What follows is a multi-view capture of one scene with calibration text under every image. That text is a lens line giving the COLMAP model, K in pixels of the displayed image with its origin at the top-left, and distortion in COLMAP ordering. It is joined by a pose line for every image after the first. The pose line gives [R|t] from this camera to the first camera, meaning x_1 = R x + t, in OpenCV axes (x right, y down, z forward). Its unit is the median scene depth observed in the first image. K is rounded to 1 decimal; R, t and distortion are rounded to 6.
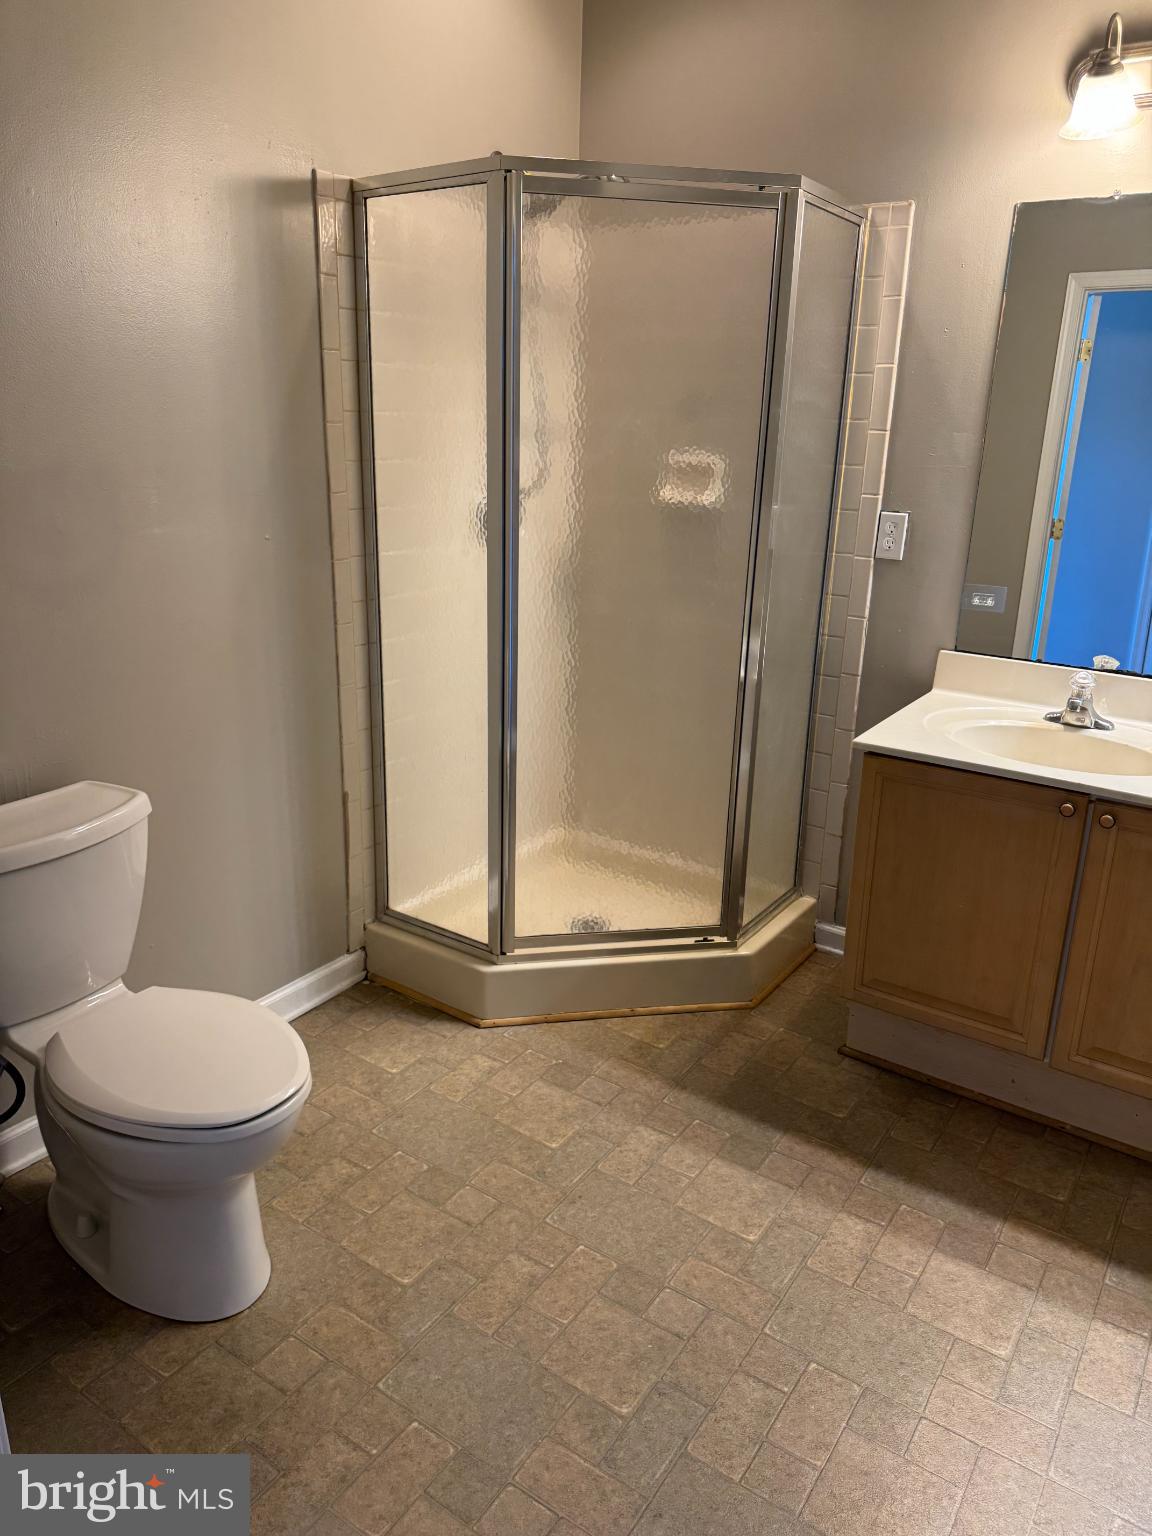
lens RADIAL K [[1093.7, 0, 571.7], [0, 1093.7, 761.8], [0, 0, 1]] dist [0.009530, -0.016128]
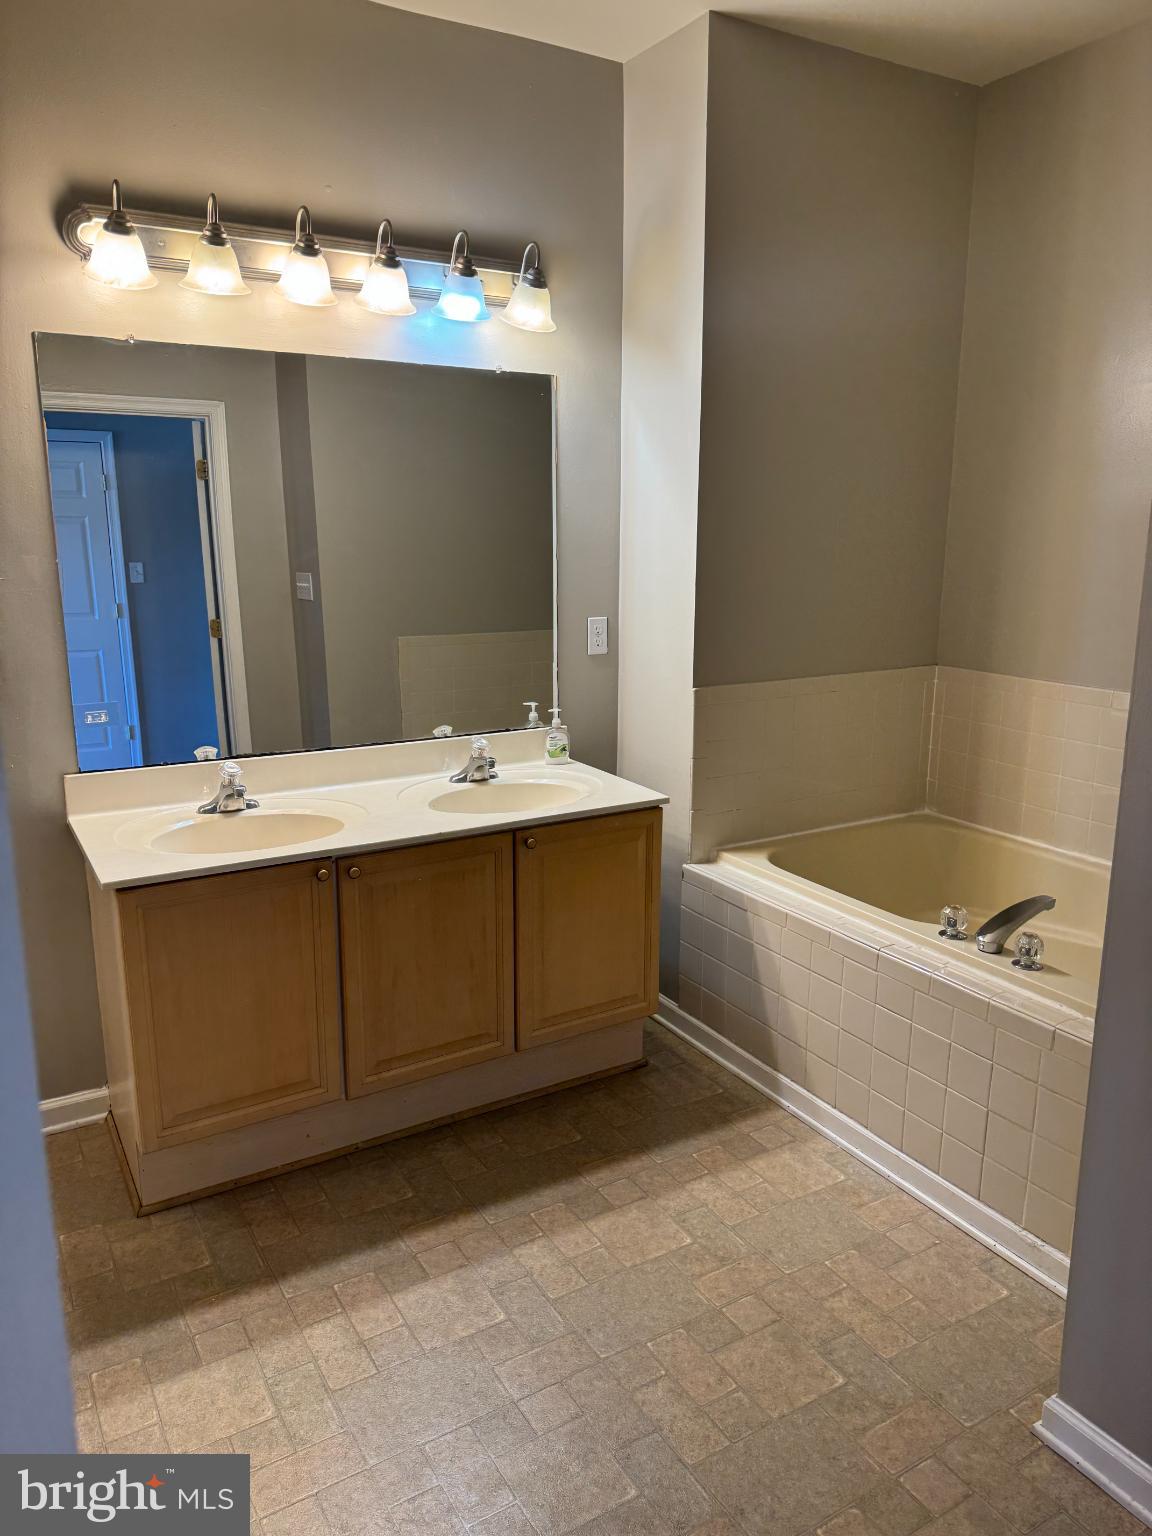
lens RADIAL K [[1093.7, 0, 524.4], [0, 1093.7, 774.7], [0, 0, 1]] dist [0.009530, -0.016128]
pose [[0.424020, -0.220004, 0.878525, -0.394971], [0.292147, 0.951416, 0.097253, -0.094619], [-0.857238, 0.215421, 0.467693, 0.244184]]
